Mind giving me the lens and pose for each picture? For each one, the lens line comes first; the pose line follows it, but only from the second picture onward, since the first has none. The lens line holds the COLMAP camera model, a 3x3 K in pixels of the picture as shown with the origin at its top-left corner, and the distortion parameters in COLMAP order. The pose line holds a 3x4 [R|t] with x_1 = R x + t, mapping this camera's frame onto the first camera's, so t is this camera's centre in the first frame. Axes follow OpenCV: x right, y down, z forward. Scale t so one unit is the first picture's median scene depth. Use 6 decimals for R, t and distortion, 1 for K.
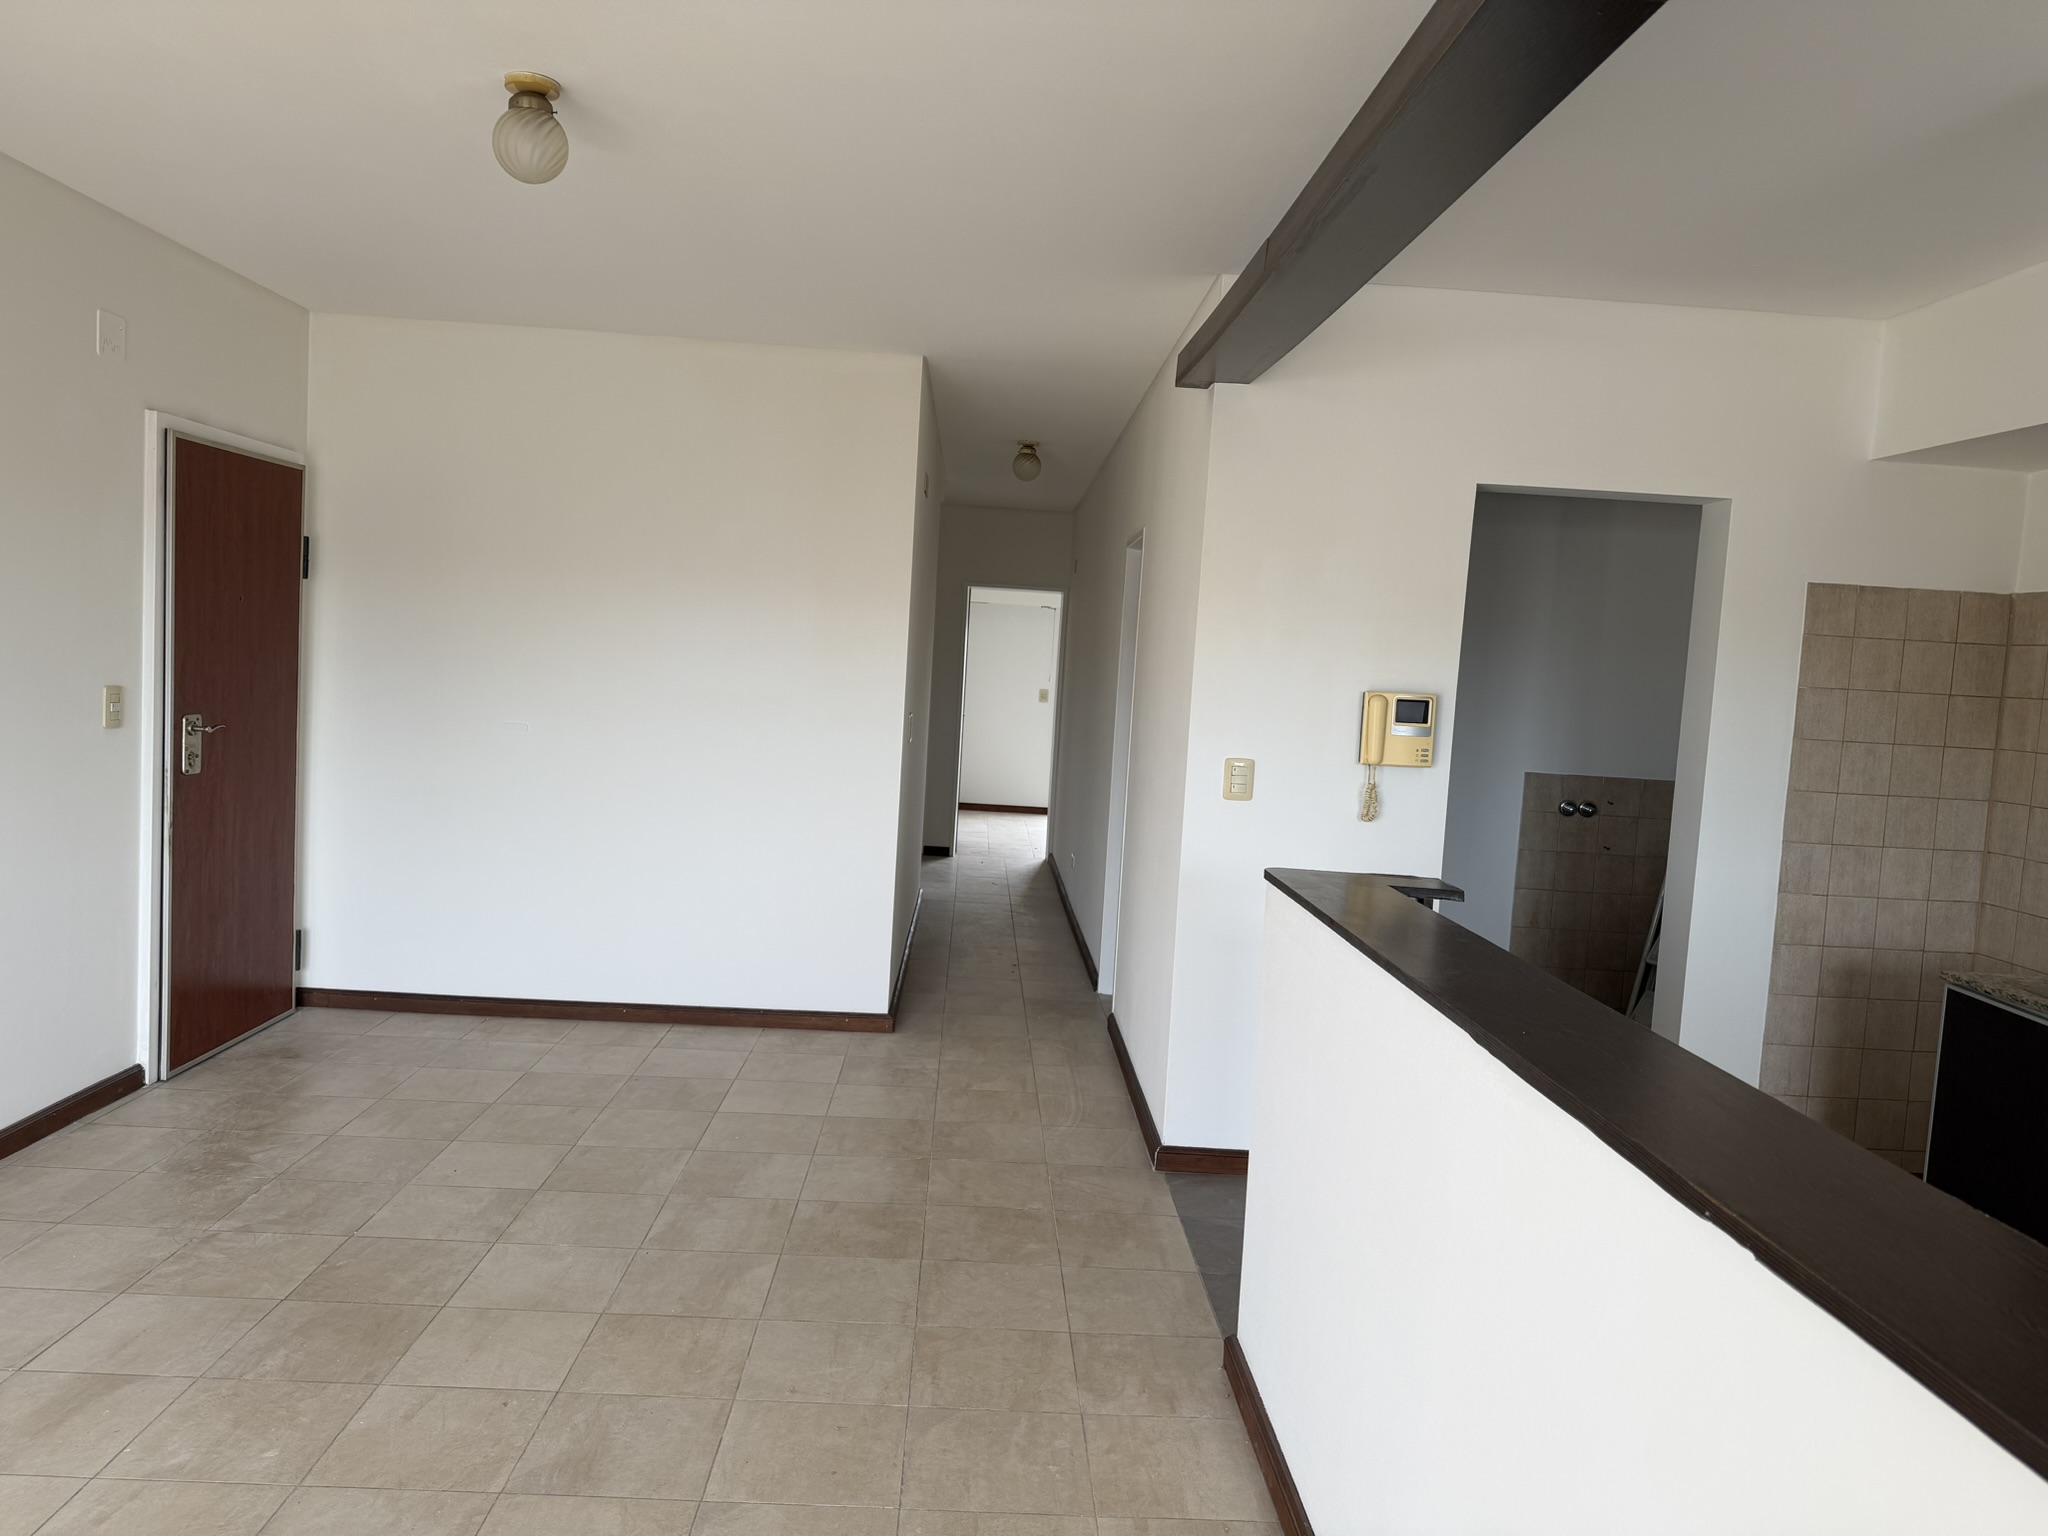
lens RADIAL K [[1433.7, 0, 1015.8], [0, 1433.7, 777.3], [0, 0, 1]] dist [0.083693, -0.103794]
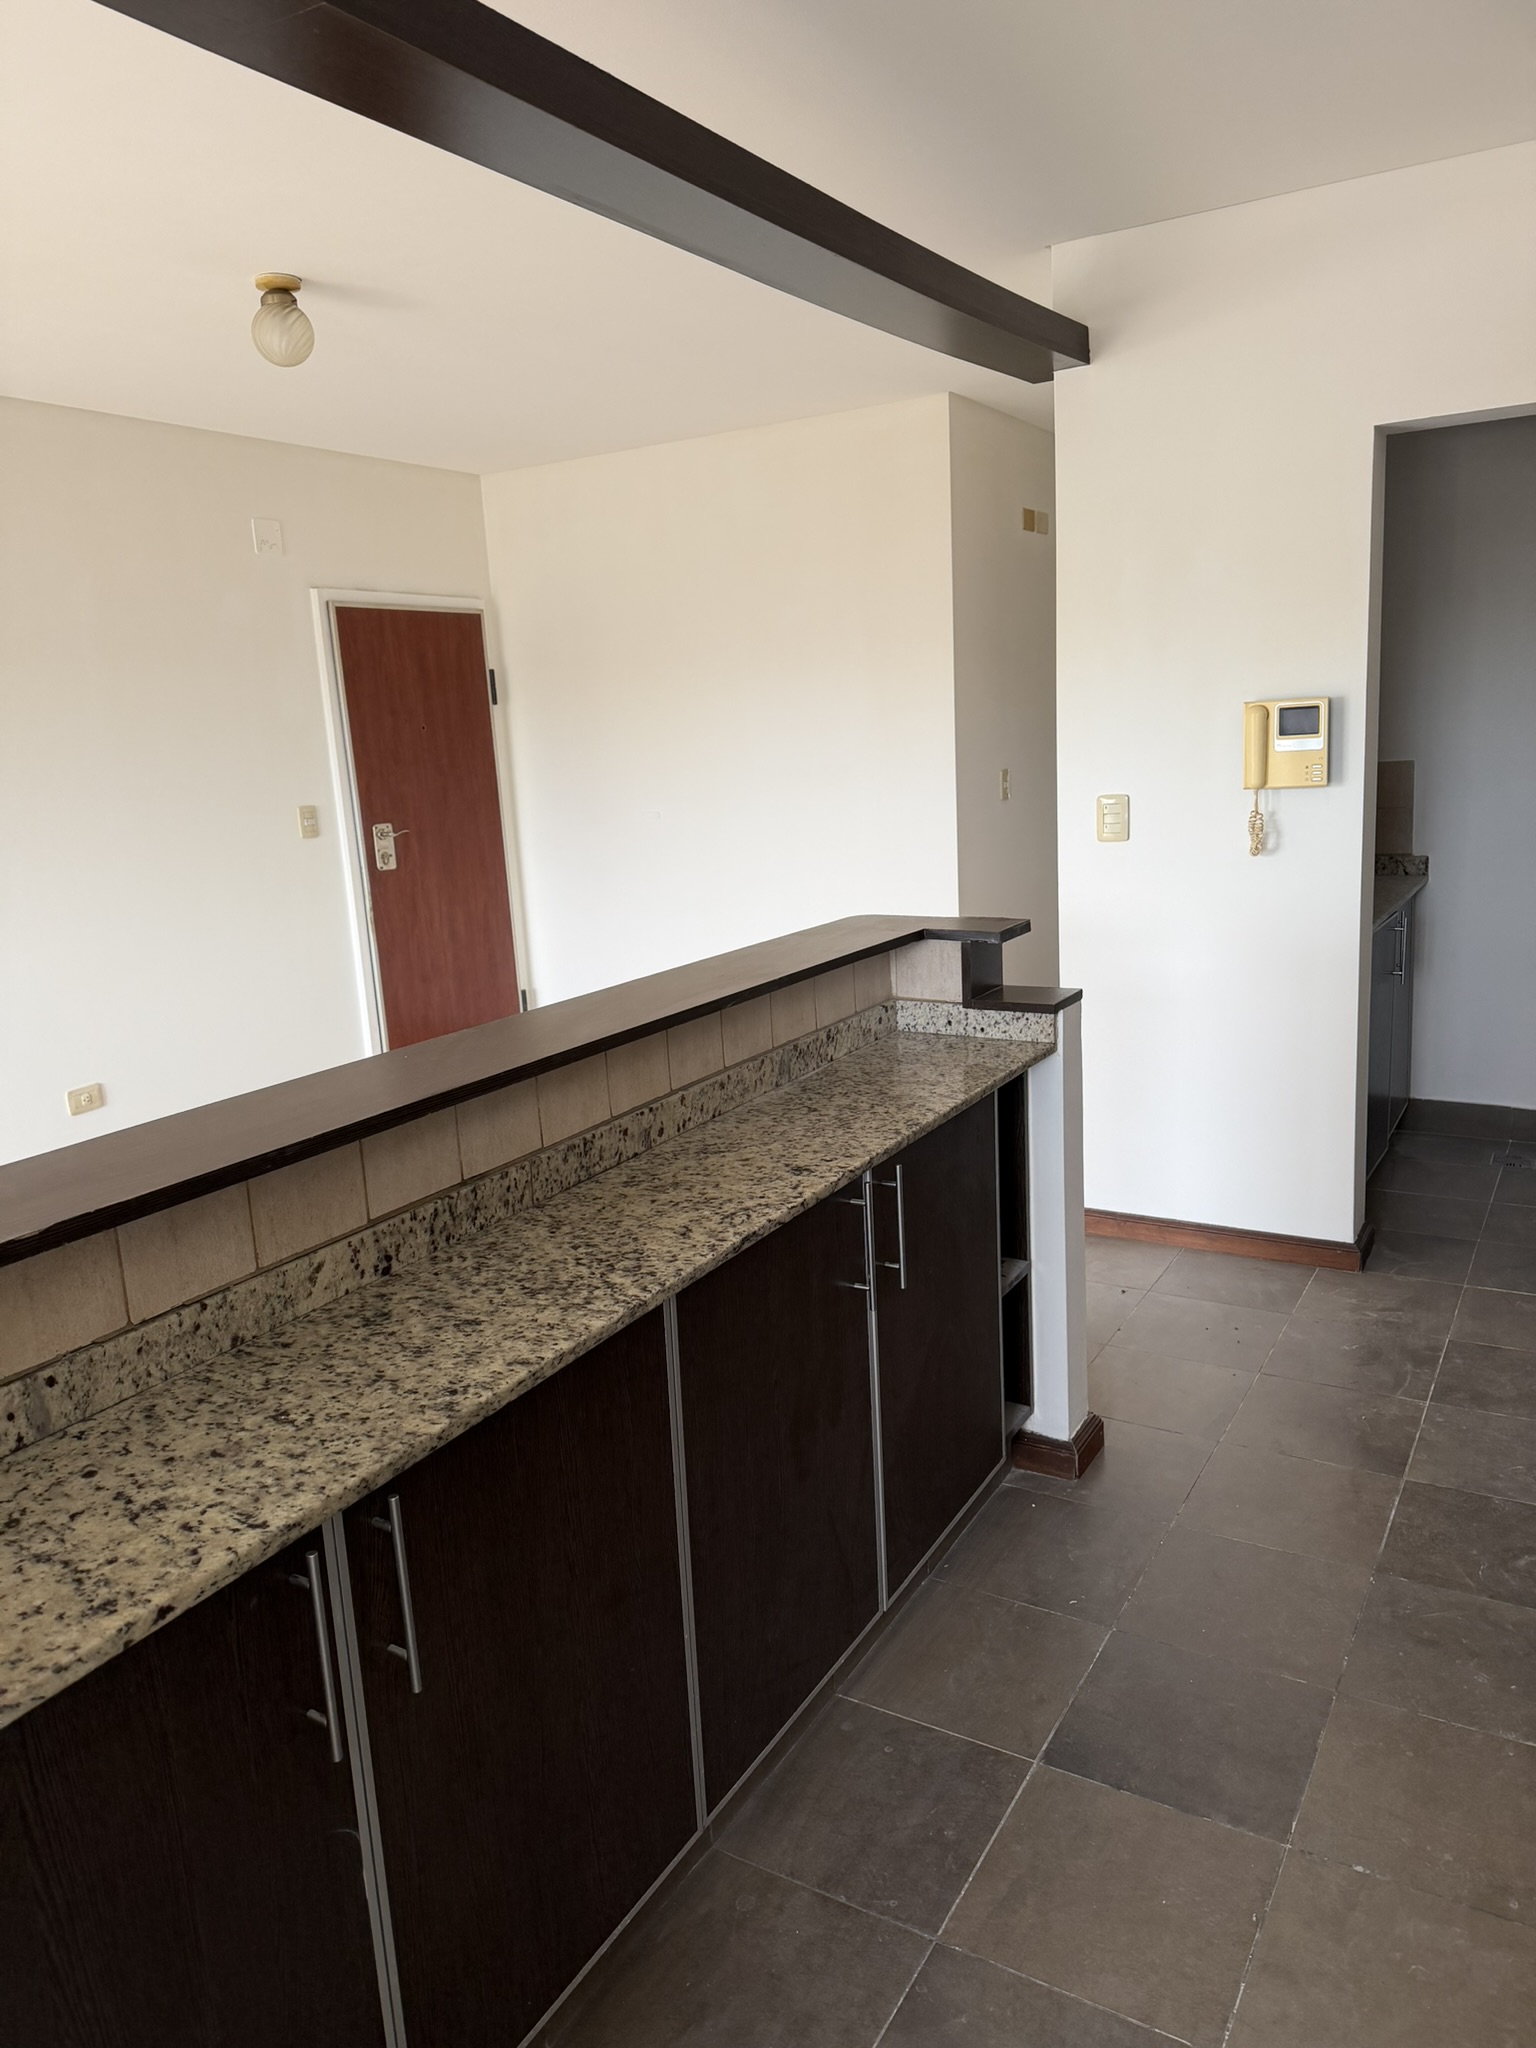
lens RADIAL K [[1433.7, 0, 757.6], [0, 1433.7, 1009.6], [0, 0, 1]] dist [0.083693, -0.103794]
pose [[0.837956, 0.001214, -0.545736, 0.462185], [0.060389, 0.993650, 0.094934, 0.021650], [0.542386, -0.112507, 0.832562, 0.103154]]
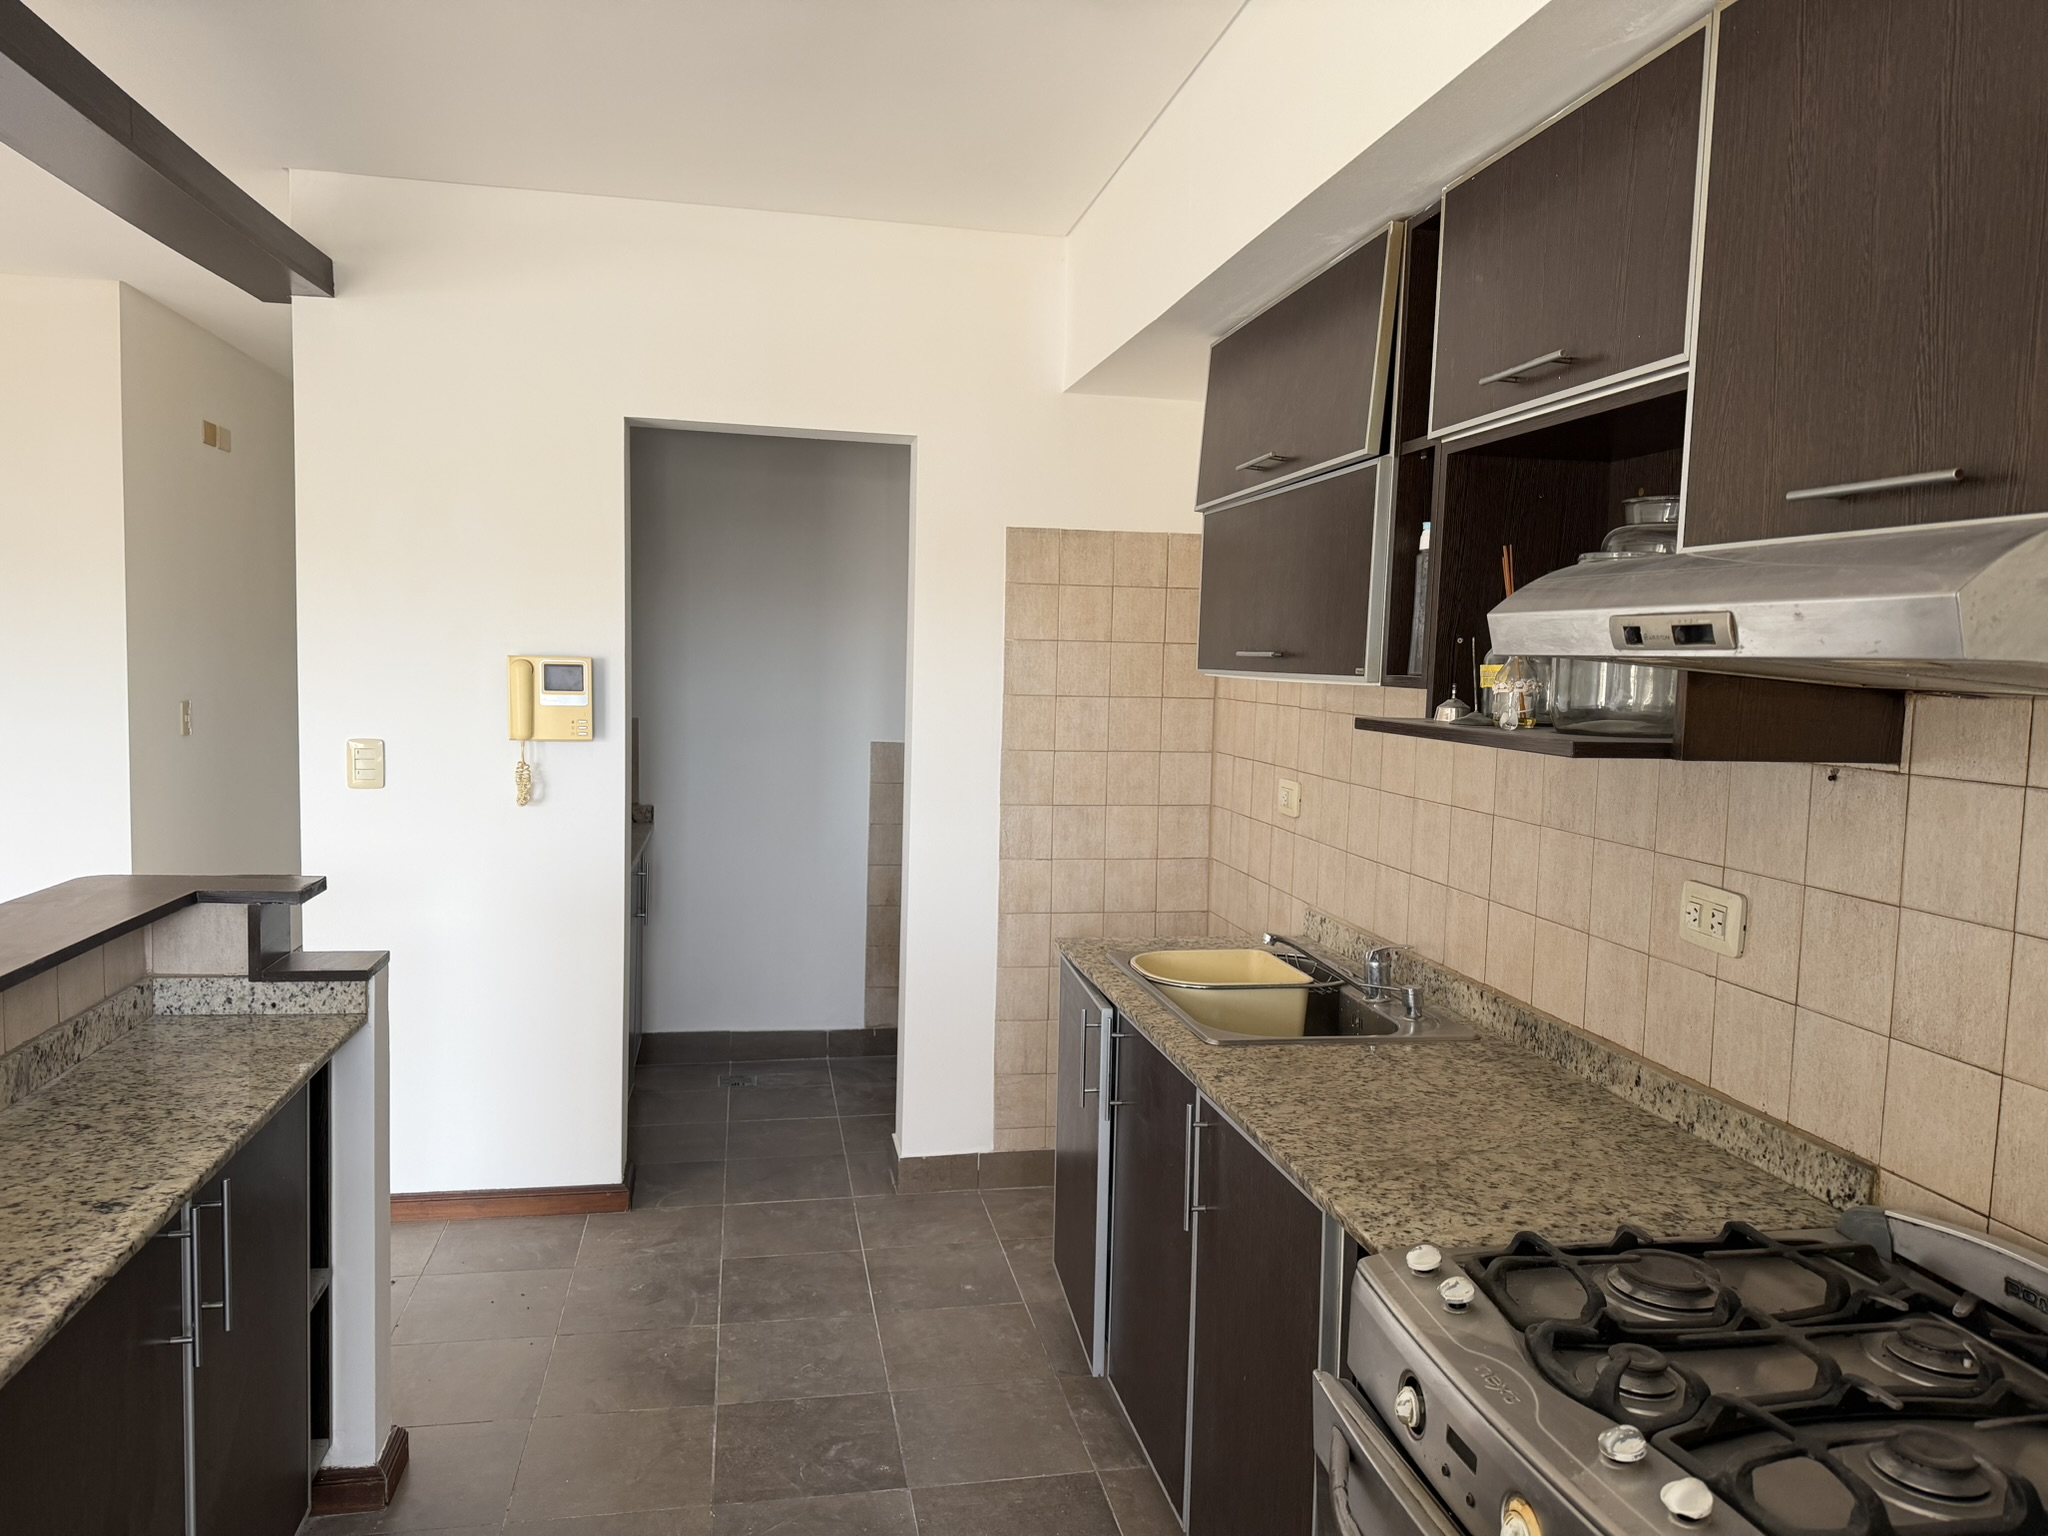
lens RADIAL K [[1433.7, 0, 1015.1], [0, 1433.7, 773.2], [0, 0, 1]] dist [0.083693, -0.103794]
pose [[0.987312, -0.044572, 0.152412, 0.400832], [0.043350, 0.998996, 0.011330, 0.013925], [-0.152764, -0.004579, 0.988252, 0.089415]]
